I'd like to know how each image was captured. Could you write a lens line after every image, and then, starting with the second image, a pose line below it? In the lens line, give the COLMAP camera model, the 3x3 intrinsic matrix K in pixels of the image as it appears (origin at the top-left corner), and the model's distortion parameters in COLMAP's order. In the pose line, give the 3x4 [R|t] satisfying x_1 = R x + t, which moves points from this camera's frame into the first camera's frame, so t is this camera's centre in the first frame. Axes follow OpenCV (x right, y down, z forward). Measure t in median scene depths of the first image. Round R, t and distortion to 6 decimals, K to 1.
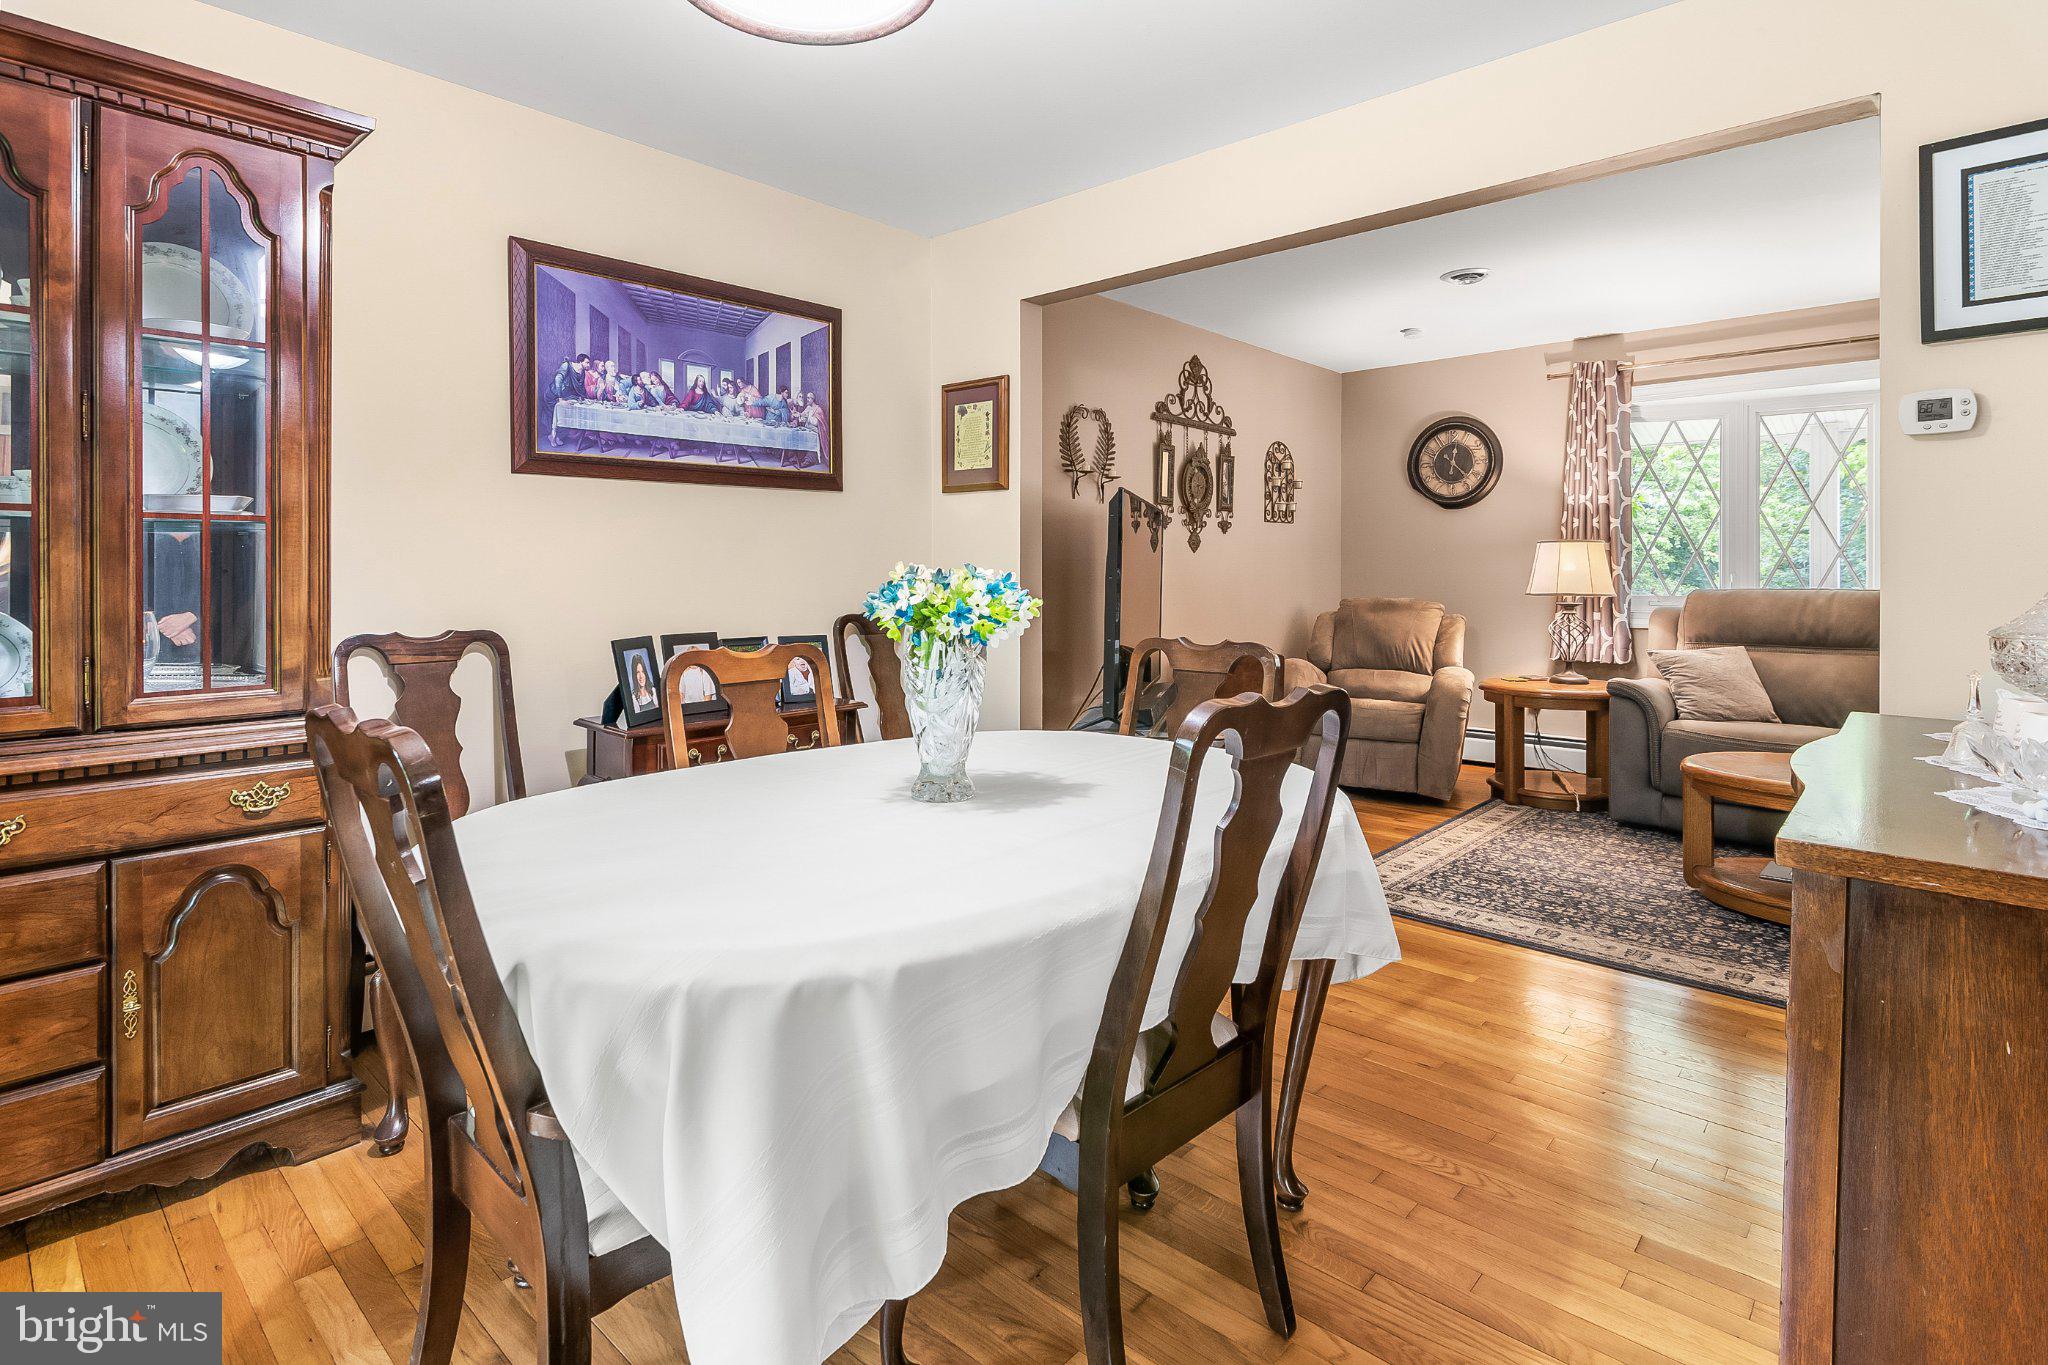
lens RADIAL K [[1009.4, 0, 997.7], [0, 1009.4, 580.2], [0, 0, 1]] dist [0.003735, -0.005715]
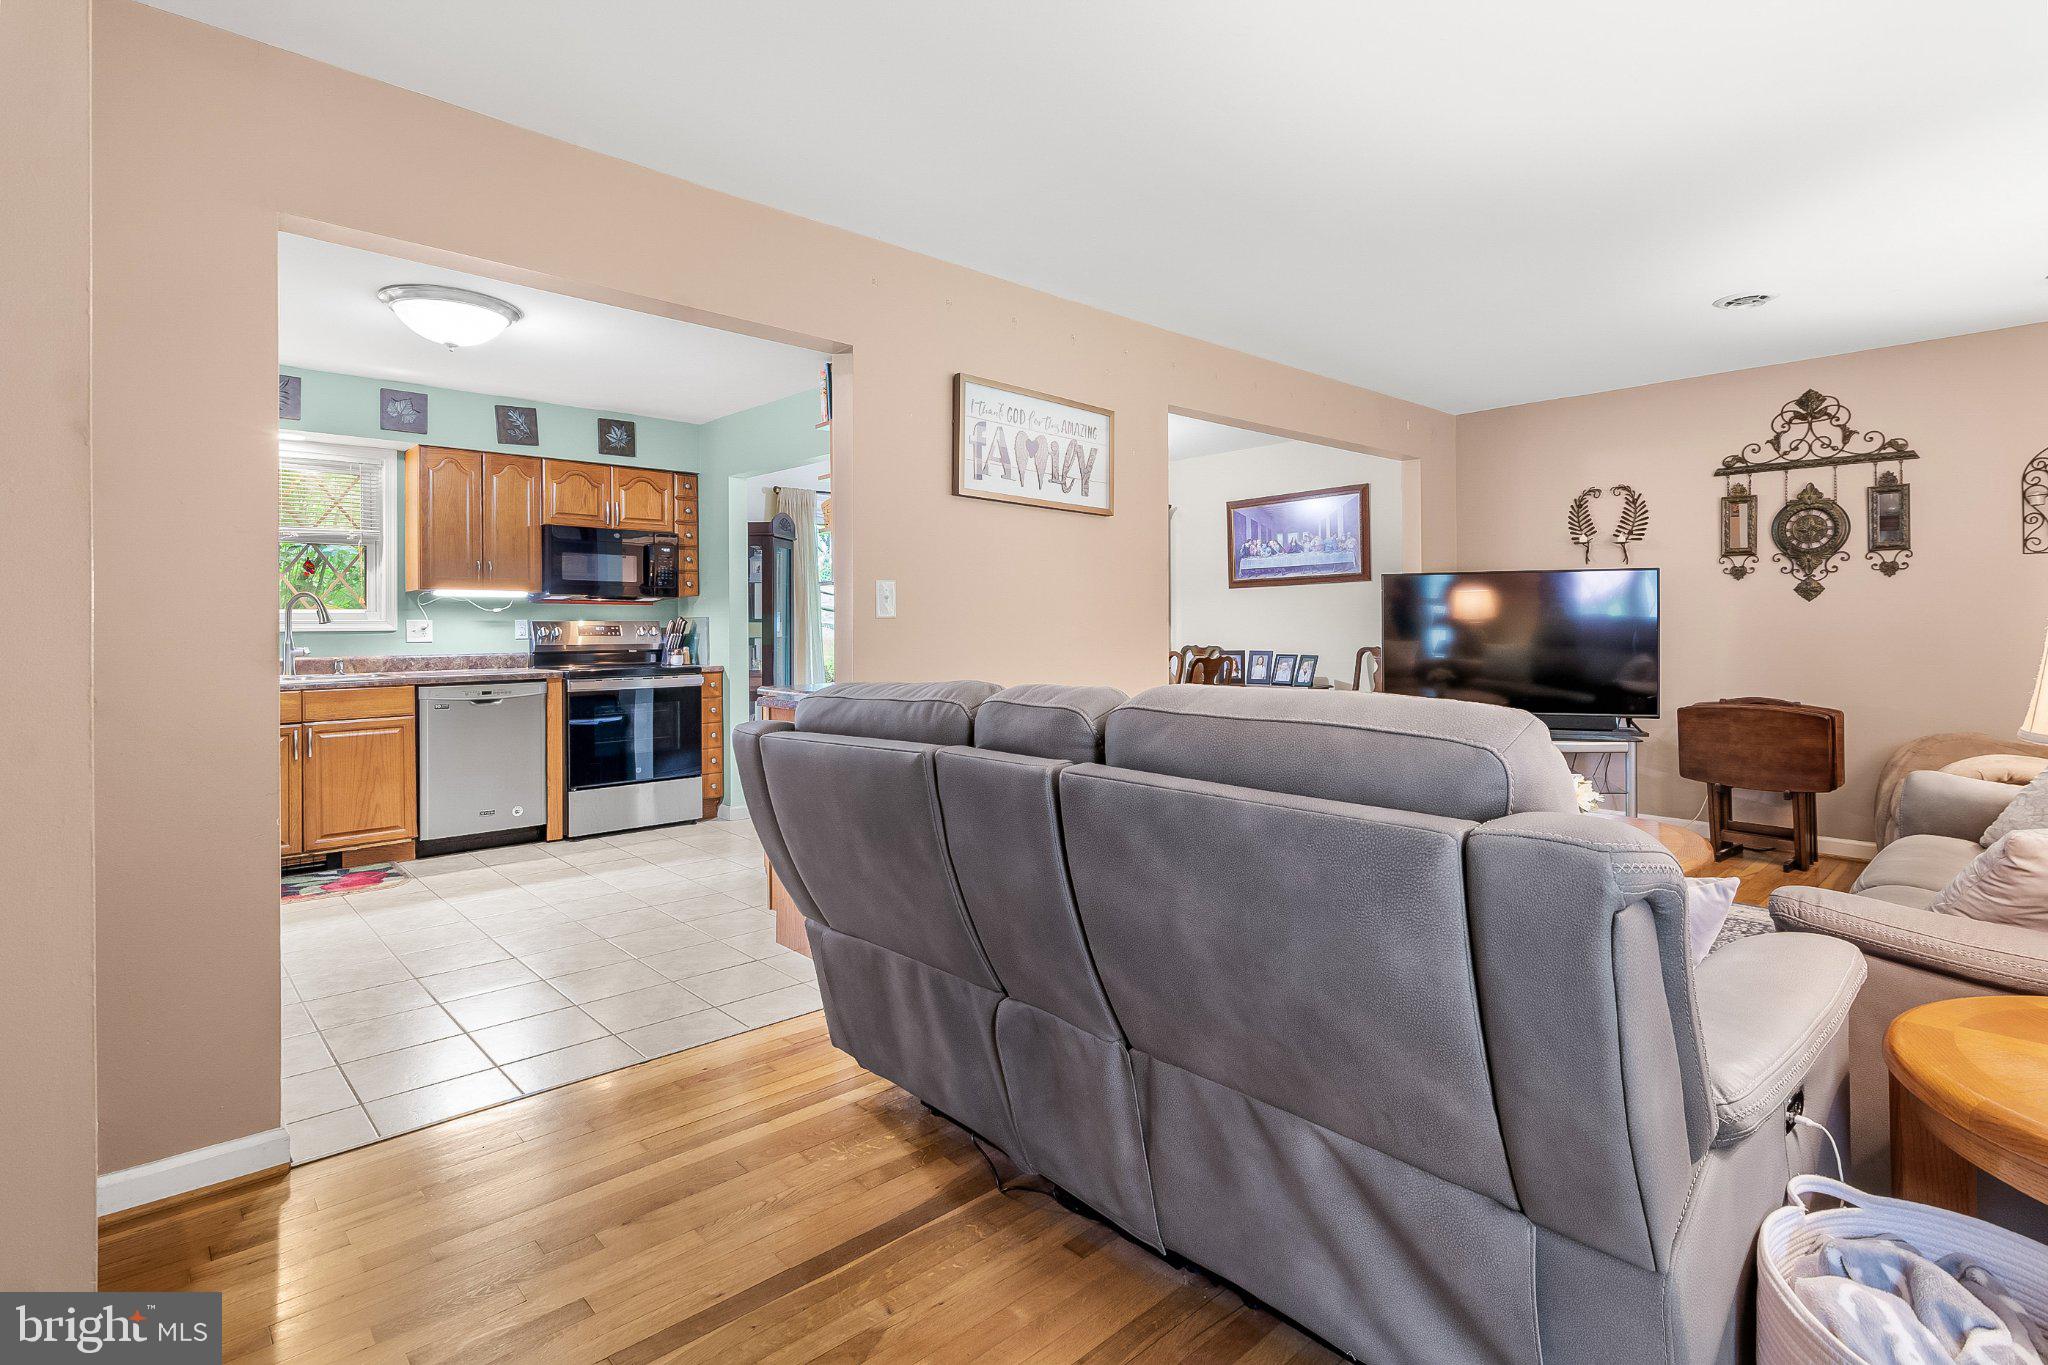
lens RADIAL K [[1009.4, 0, 1043.3], [0, 1009.4, 625.5], [0, 0, 1]] dist [0.003735, -0.005715]
pose [[-0.065097, 0.002538, -0.997876, 1.305167], [0.000851, 0.999997, 0.002487, -0.008612], [0.997879, -0.000687, -0.065099, 0.393770]]
